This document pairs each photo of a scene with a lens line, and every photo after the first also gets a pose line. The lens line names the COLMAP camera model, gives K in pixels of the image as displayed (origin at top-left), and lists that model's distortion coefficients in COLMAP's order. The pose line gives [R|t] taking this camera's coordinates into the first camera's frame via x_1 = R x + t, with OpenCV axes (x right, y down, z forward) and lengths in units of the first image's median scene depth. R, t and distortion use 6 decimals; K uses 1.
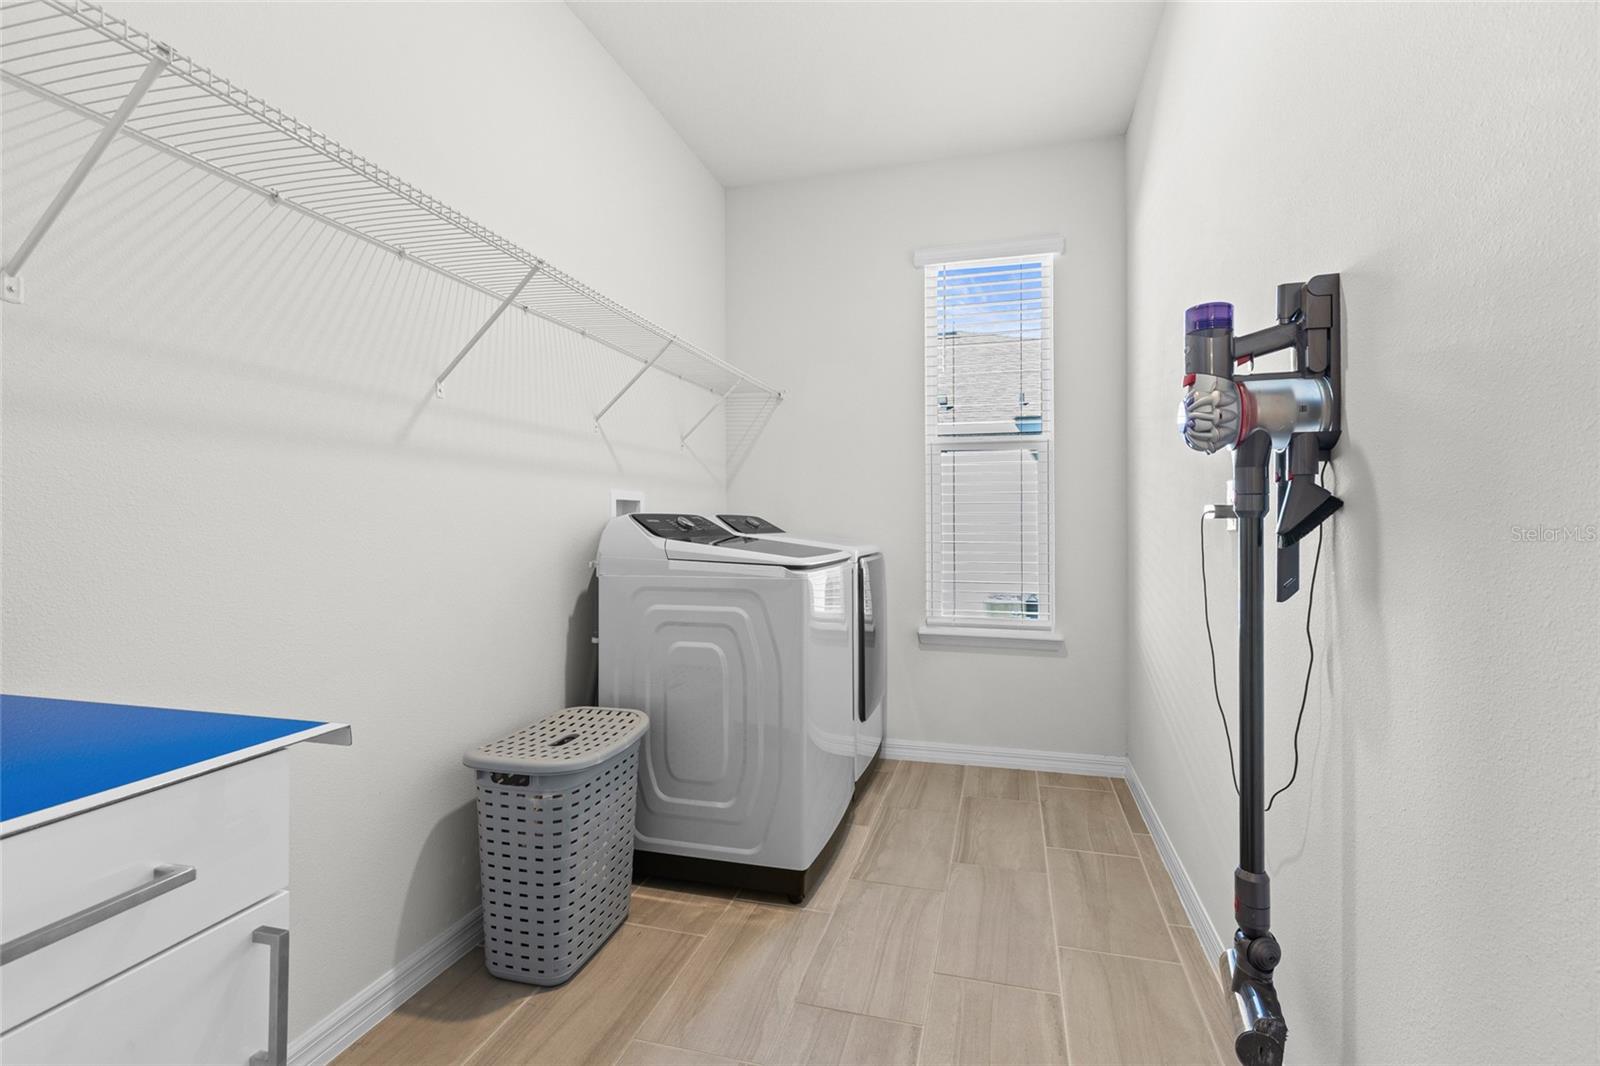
lens RADIAL K [[718.0, 0, 809.1], [0, 718.0, 522.2], [0, 0, 1]] dist [0.002904, 0.000302]
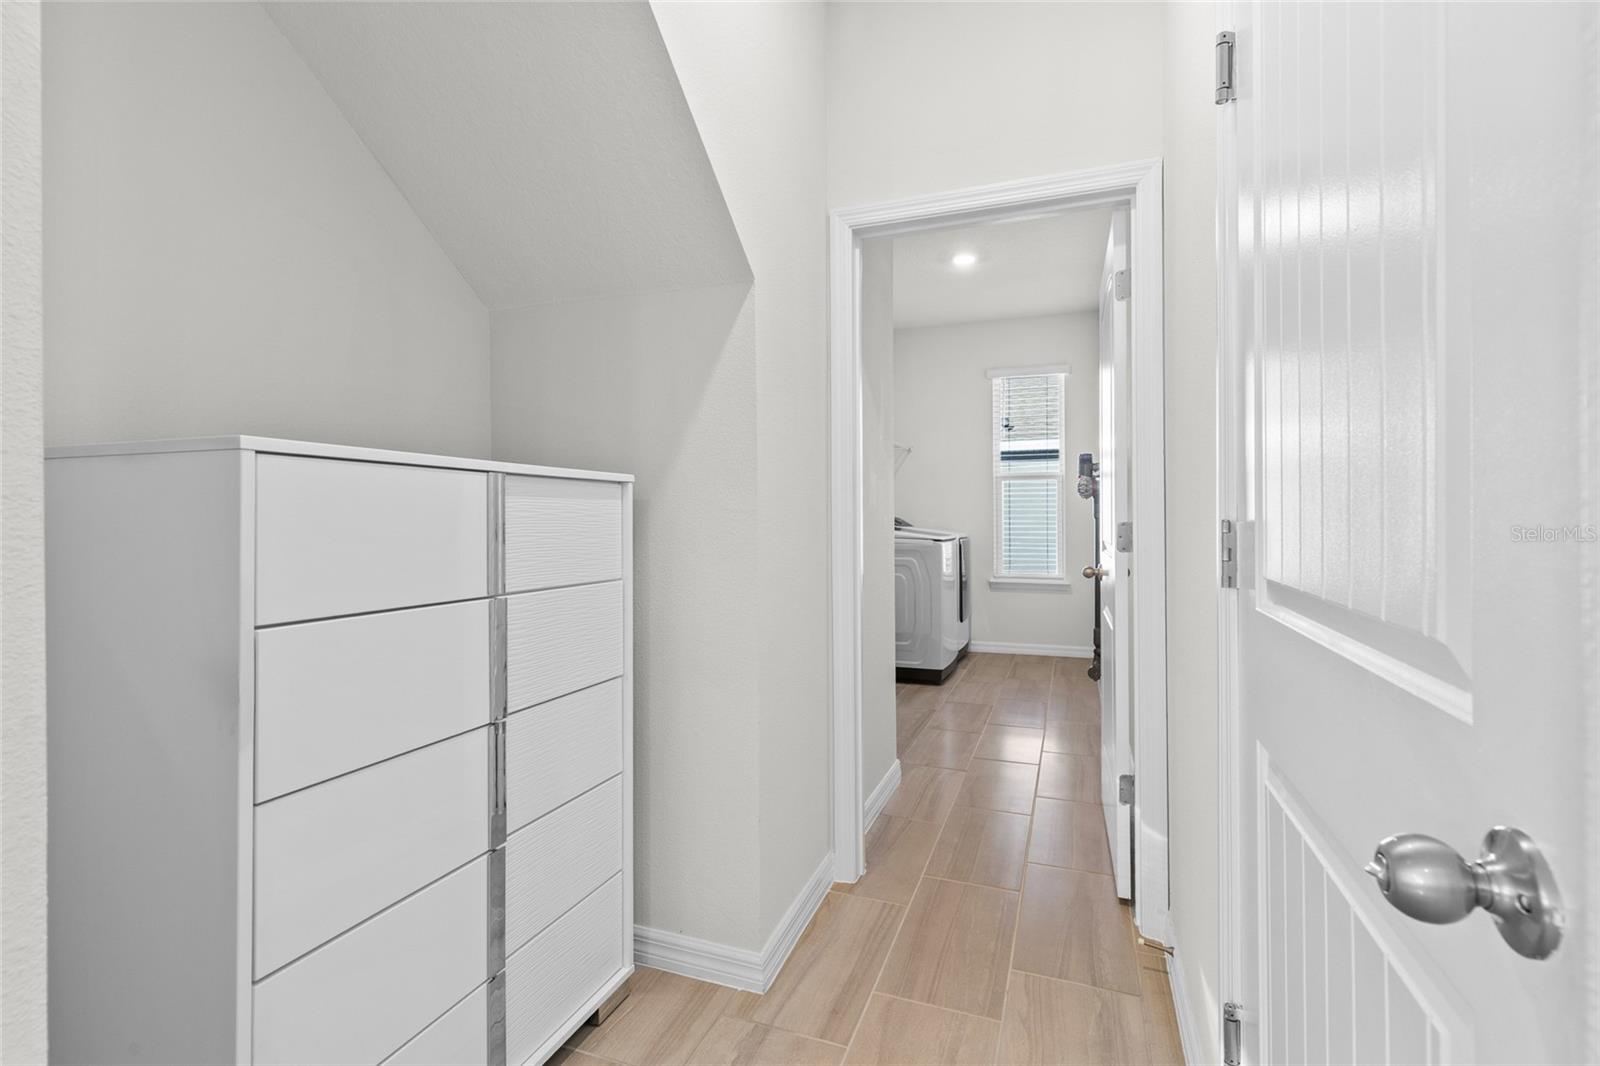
lens RADIAL K [[718.0, 0, 809.1], [0, 718.0, 522.2], [0, 0, 1]] dist [0.002904, 0.000302]
pose [[0.996521, -0.001816, -0.083324, -0.163820], [0.002129, 0.999991, 0.003665, -0.003267], [0.083316, -0.003830, 0.996516, -0.922623]]
